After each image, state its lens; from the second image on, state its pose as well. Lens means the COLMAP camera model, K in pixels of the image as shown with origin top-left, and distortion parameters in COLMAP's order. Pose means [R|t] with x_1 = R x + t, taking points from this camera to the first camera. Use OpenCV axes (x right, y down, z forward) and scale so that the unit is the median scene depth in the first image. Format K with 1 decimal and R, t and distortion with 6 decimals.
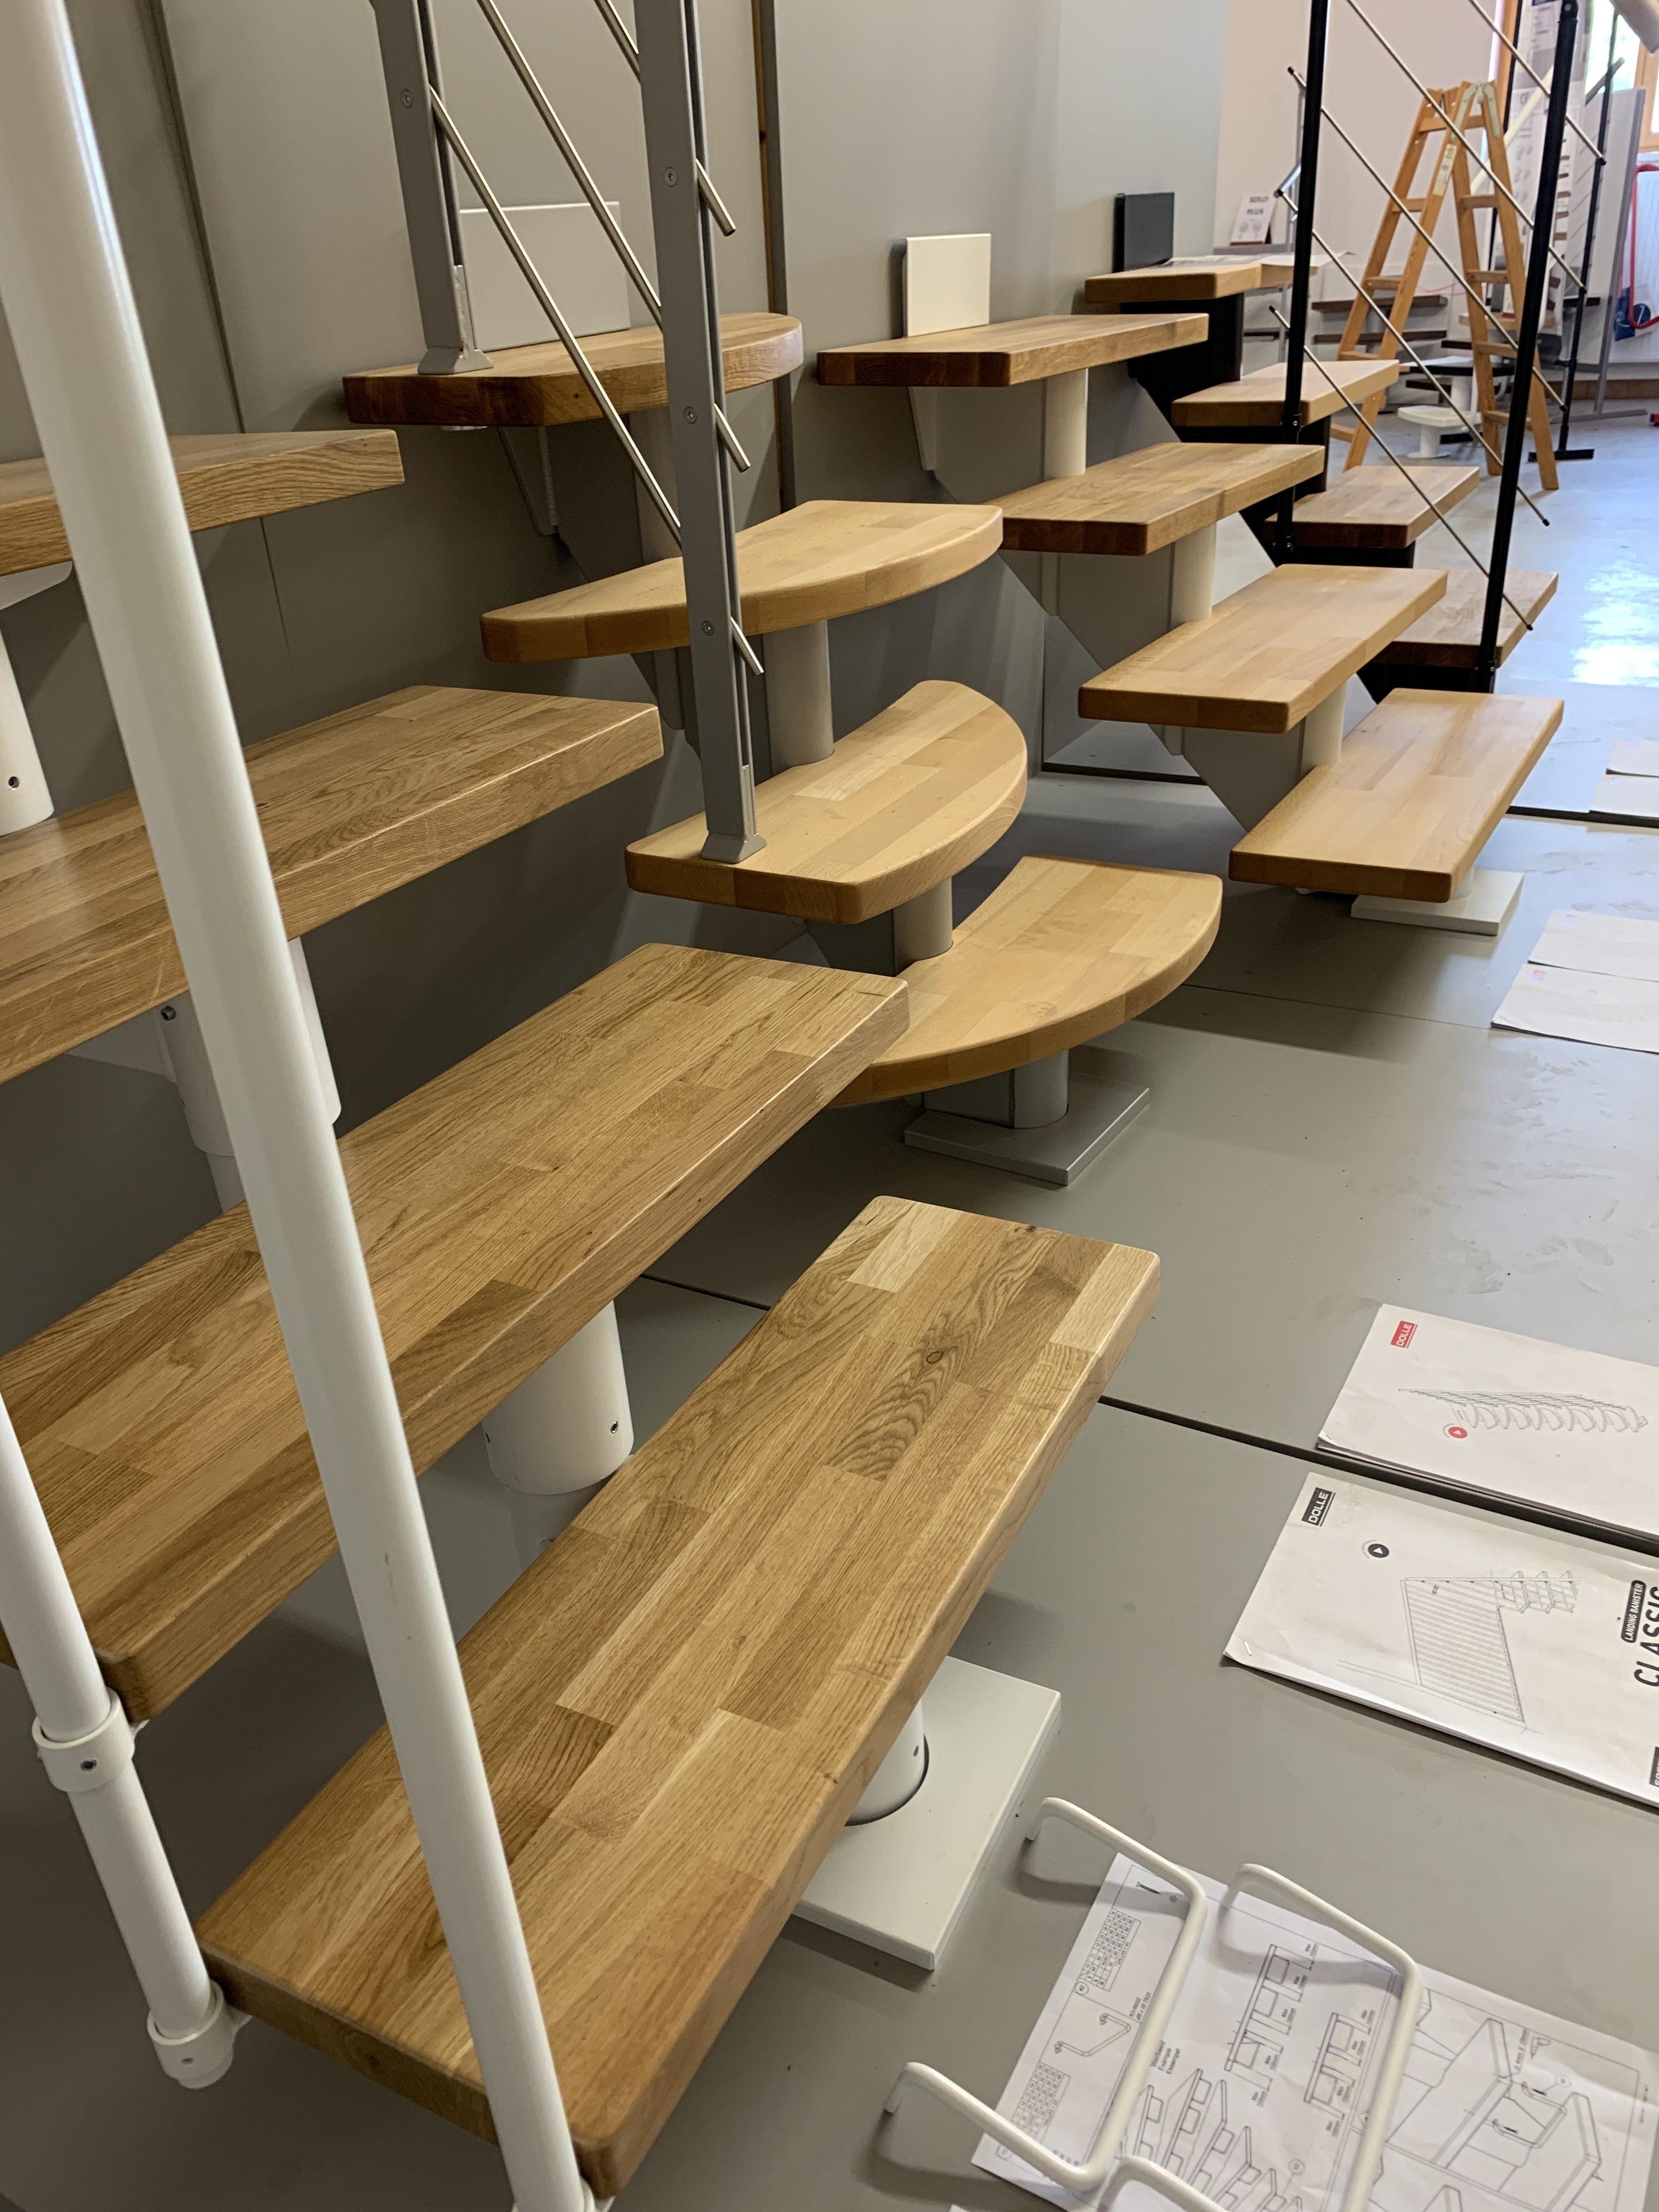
lens RADIAL K [[1671.2, 0, 829.5], [0, 1671.2, 1106.0], [0, 0, 1]] dist [0.061022, -0.071855]
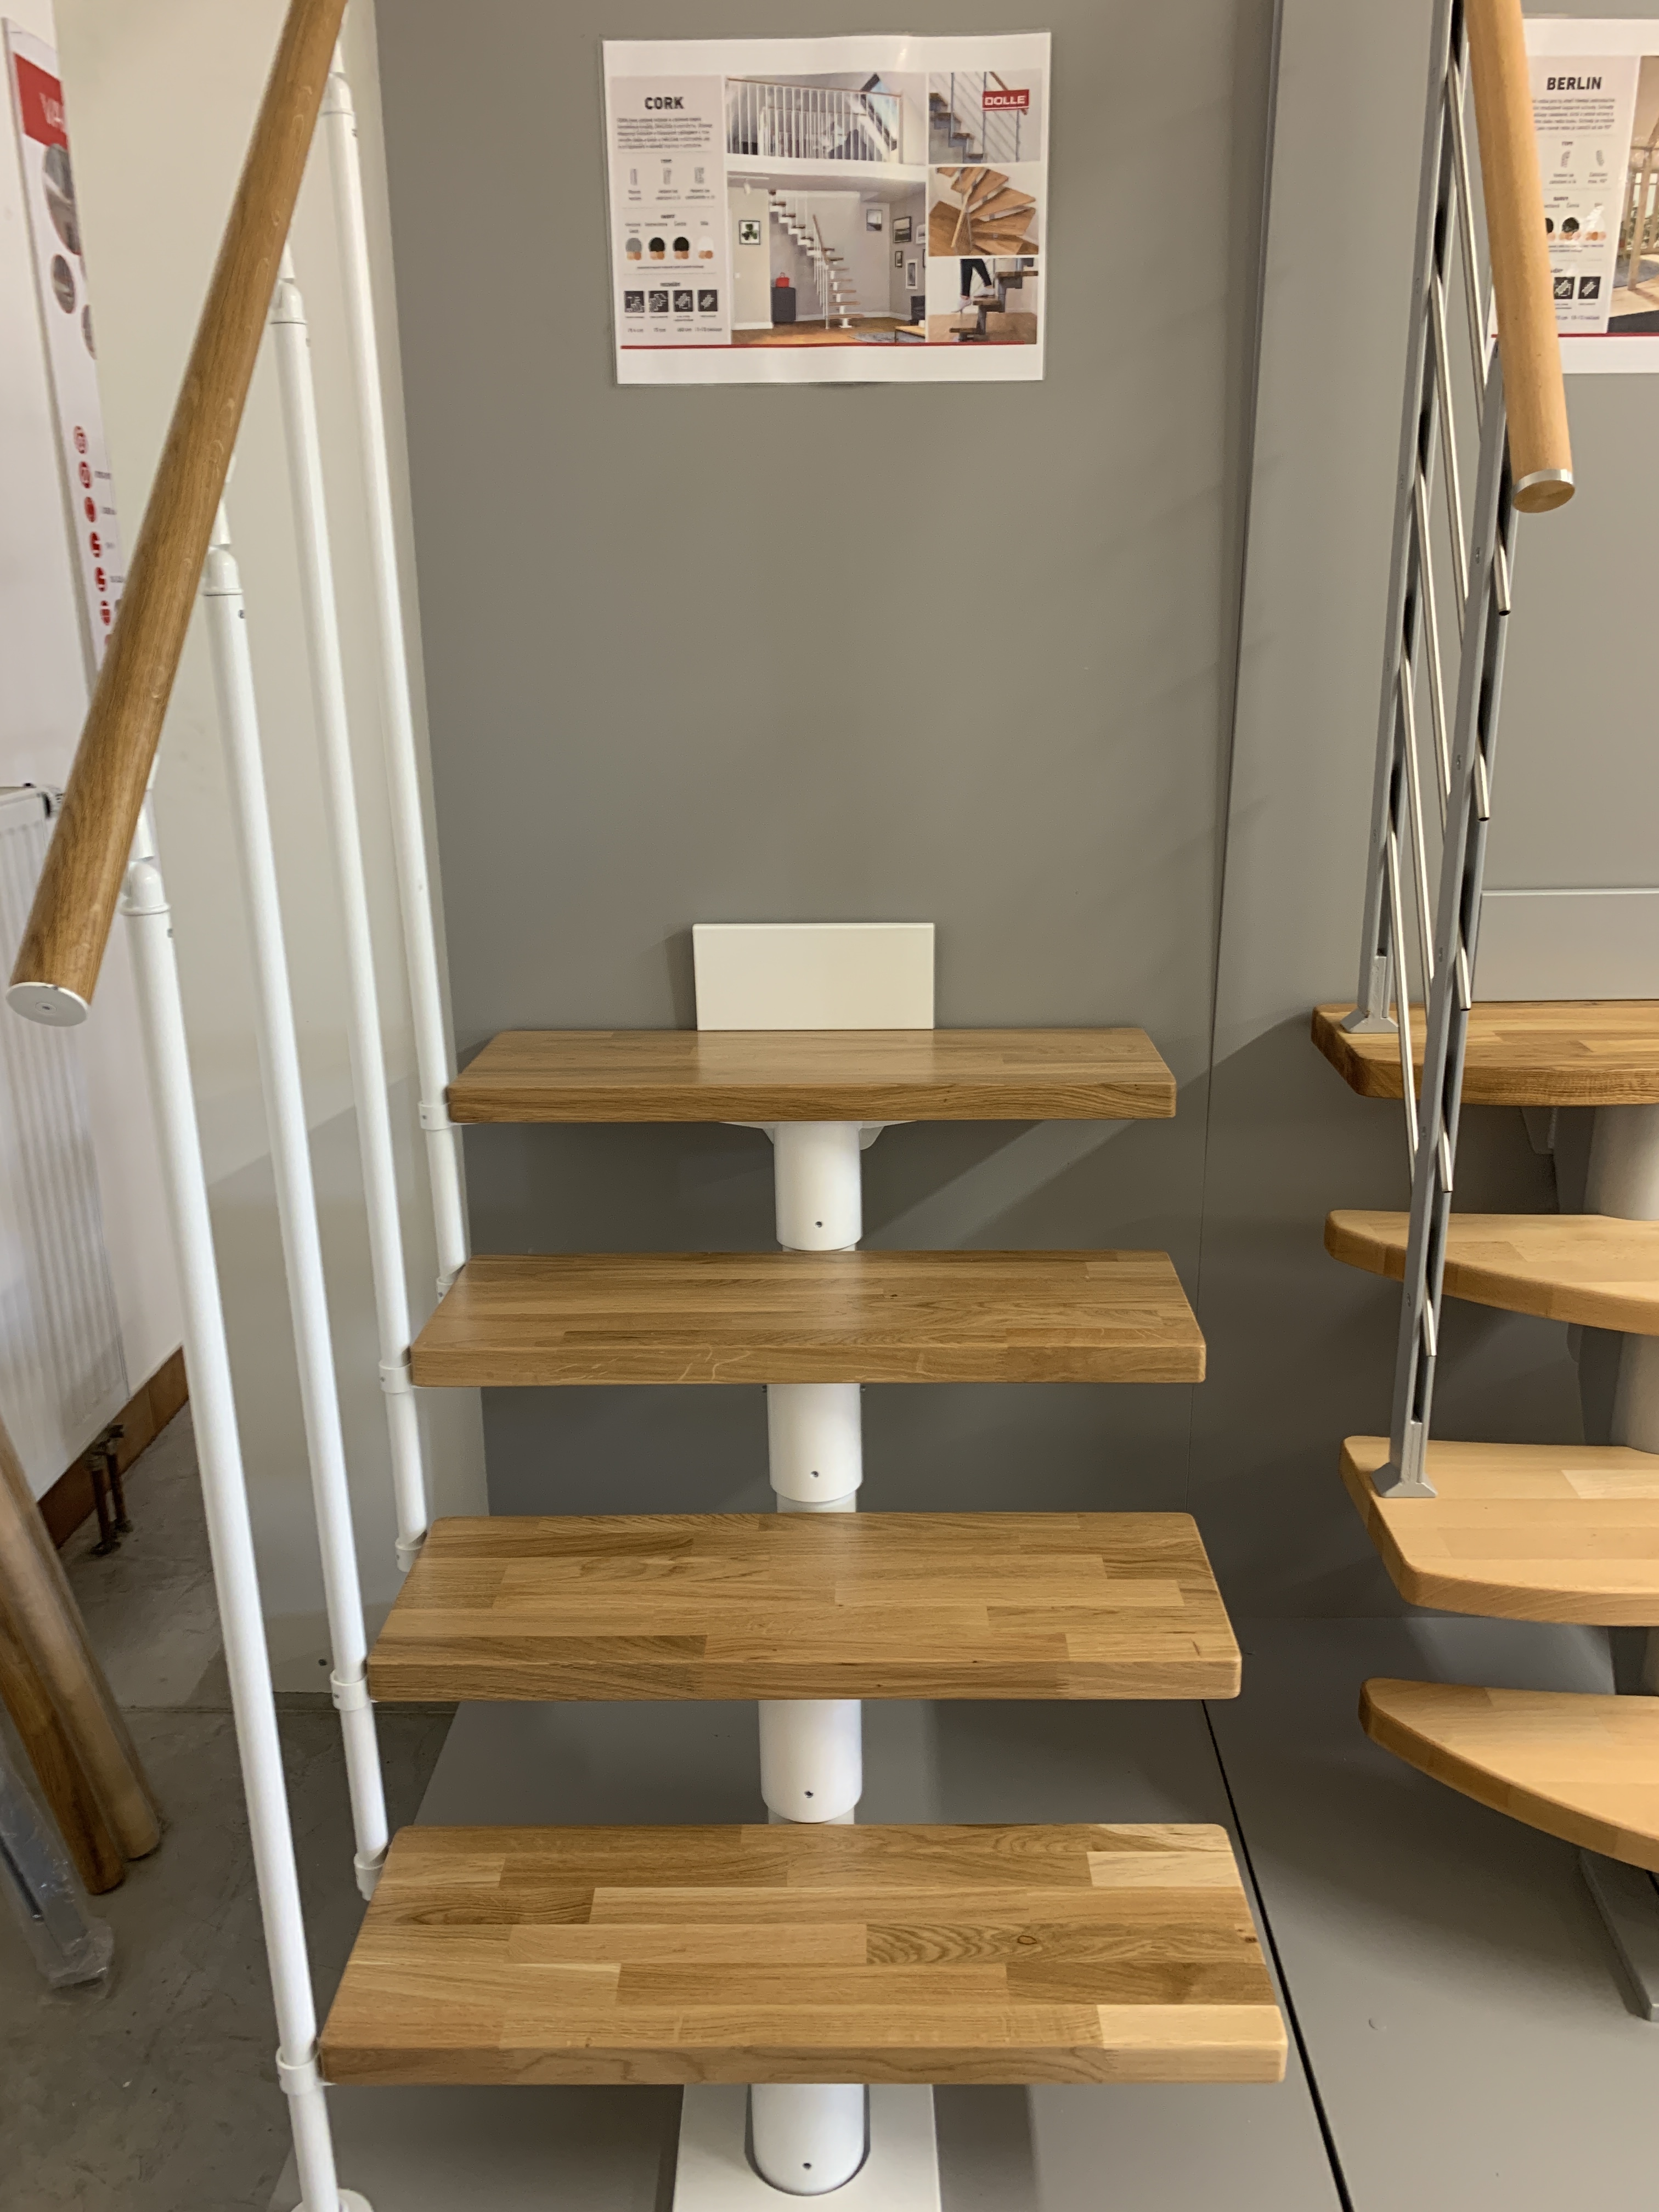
lens RADIAL K [[1671.2, 0, 829.5], [0, 1671.2, 1106.0], [0, 0, 1]] dist [0.061022, -0.071855]
pose [[0.459336, 0.314014, -0.830907, 0.827280], [-0.424655, 0.899236, 0.105082, -0.457176], [0.780179, 0.304581, 0.546399, 0.065444]]
